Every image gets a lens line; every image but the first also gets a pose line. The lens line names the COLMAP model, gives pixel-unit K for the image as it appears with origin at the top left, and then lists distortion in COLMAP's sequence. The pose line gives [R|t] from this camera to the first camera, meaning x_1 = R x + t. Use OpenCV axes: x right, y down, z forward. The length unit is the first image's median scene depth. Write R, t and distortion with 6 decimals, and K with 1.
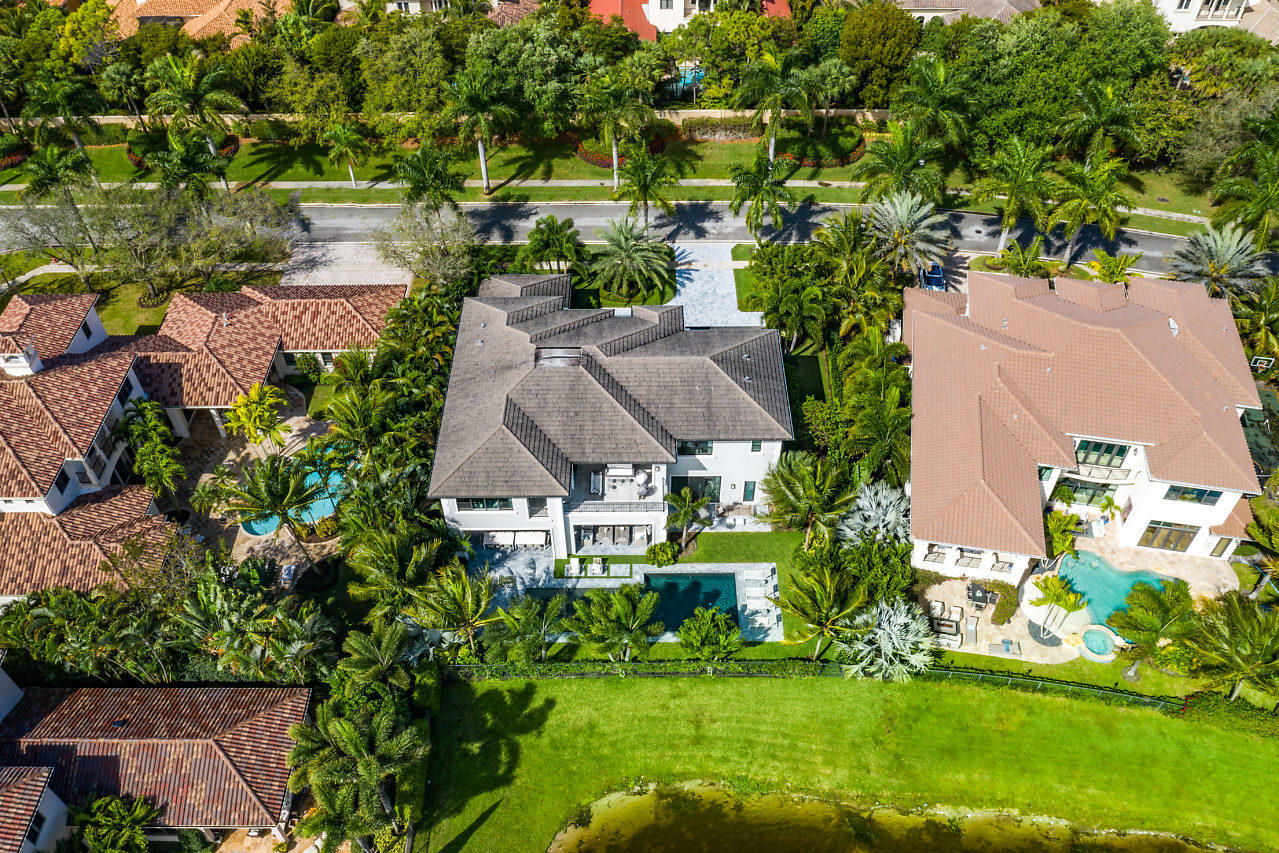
lens RADIAL K [[1007.1, 0, 634.5], [0, 1007.1, 424.8], [0, 0, 1]] dist [-0.035869, 0.003262]
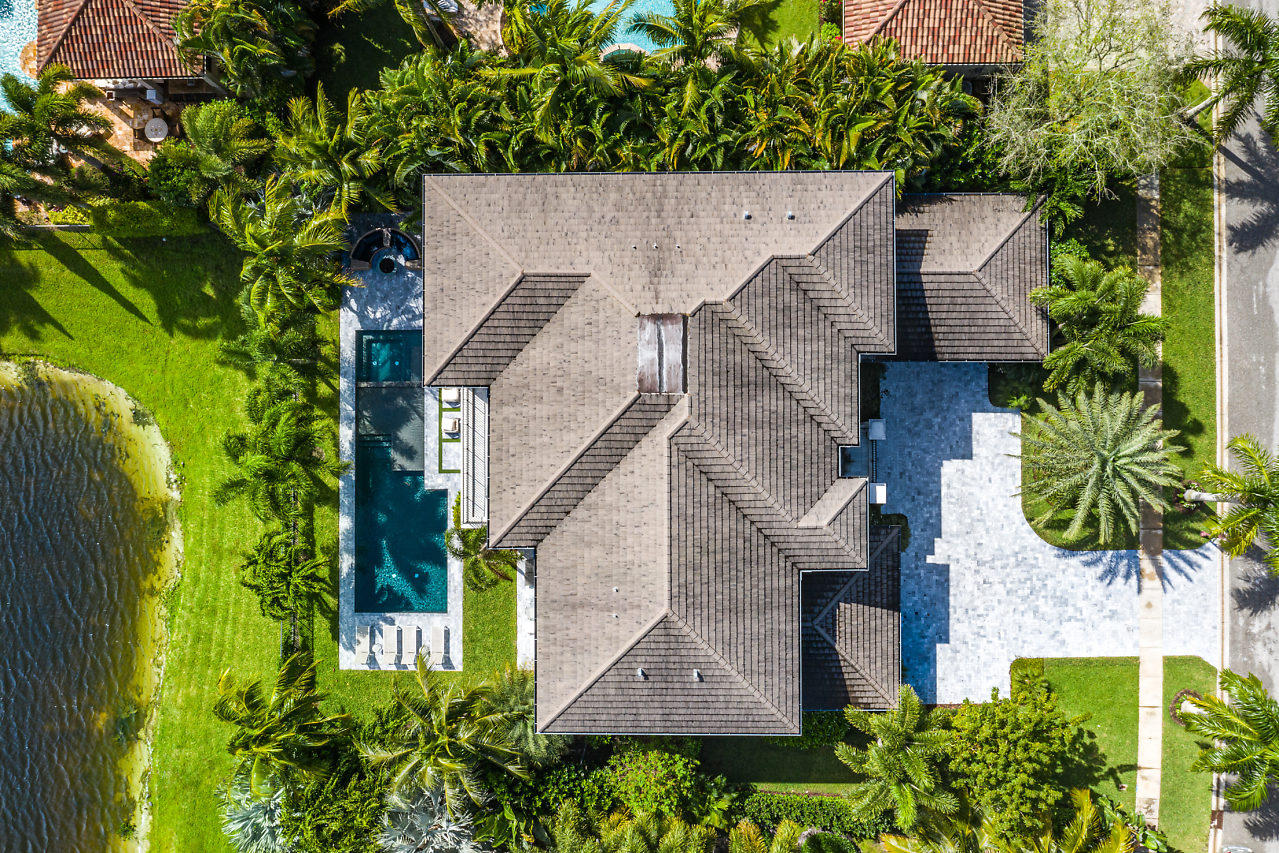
lens RADIAL K [[1007.1, 0, 639.5], [0, 1007.1, 435.0], [0, 0, 1]] dist [-0.035869, 0.003262]
pose [[0.001036, 0.999989, -0.004557, -0.028927], [-0.706591, 0.003956, 0.707611, -0.515031], [0.707622, 0.002487, 0.706587, 0.638262]]
